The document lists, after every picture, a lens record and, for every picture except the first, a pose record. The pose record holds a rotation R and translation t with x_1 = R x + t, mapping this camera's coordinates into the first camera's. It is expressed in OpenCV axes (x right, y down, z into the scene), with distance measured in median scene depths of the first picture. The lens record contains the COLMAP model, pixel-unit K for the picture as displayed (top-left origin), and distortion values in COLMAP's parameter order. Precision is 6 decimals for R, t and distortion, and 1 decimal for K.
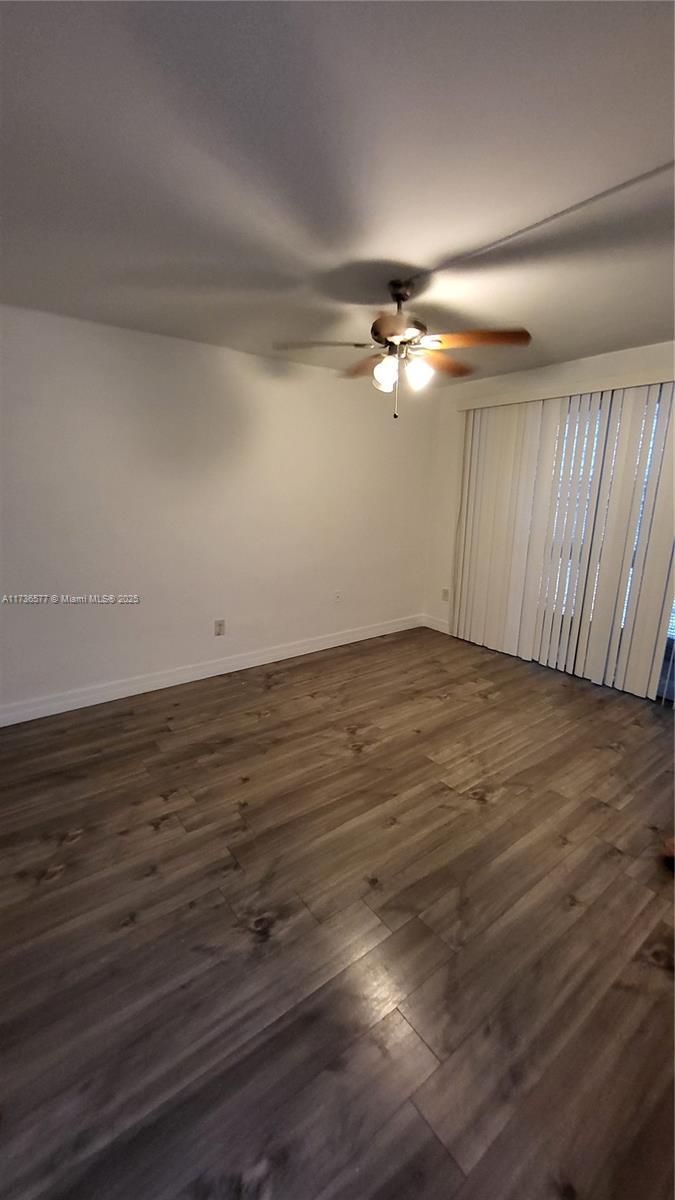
lens RADIAL K [[468.9, 0, 337.3], [0, 468.9, 602.4], [0, 0, 1]] dist [0.002271, 0.000221]
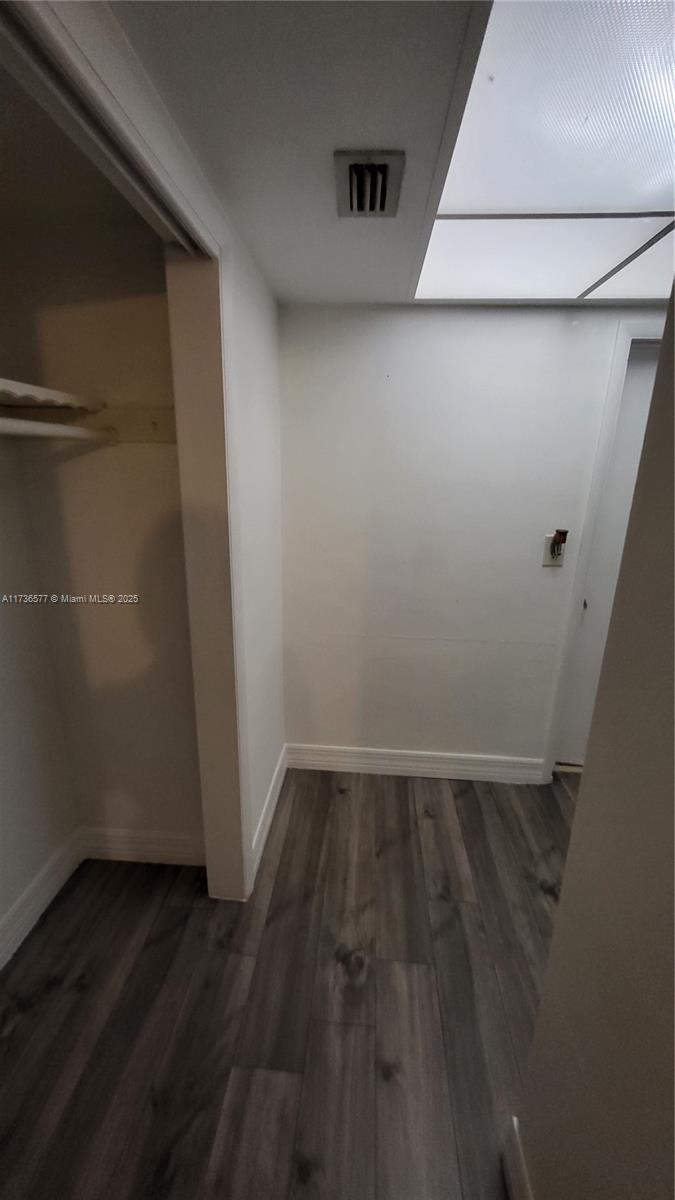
lens RADIAL K [[468.9, 0, 337.8], [0, 468.9, 595.7], [0, 0, 1]] dist [0.002271, 0.000221]
pose [[-0.658756, 0.172911, -0.732217, 0.381465], [-0.200074, 0.897926, 0.392044, -0.256590], [0.725266, 0.404760, -0.556920, 1.202044]]
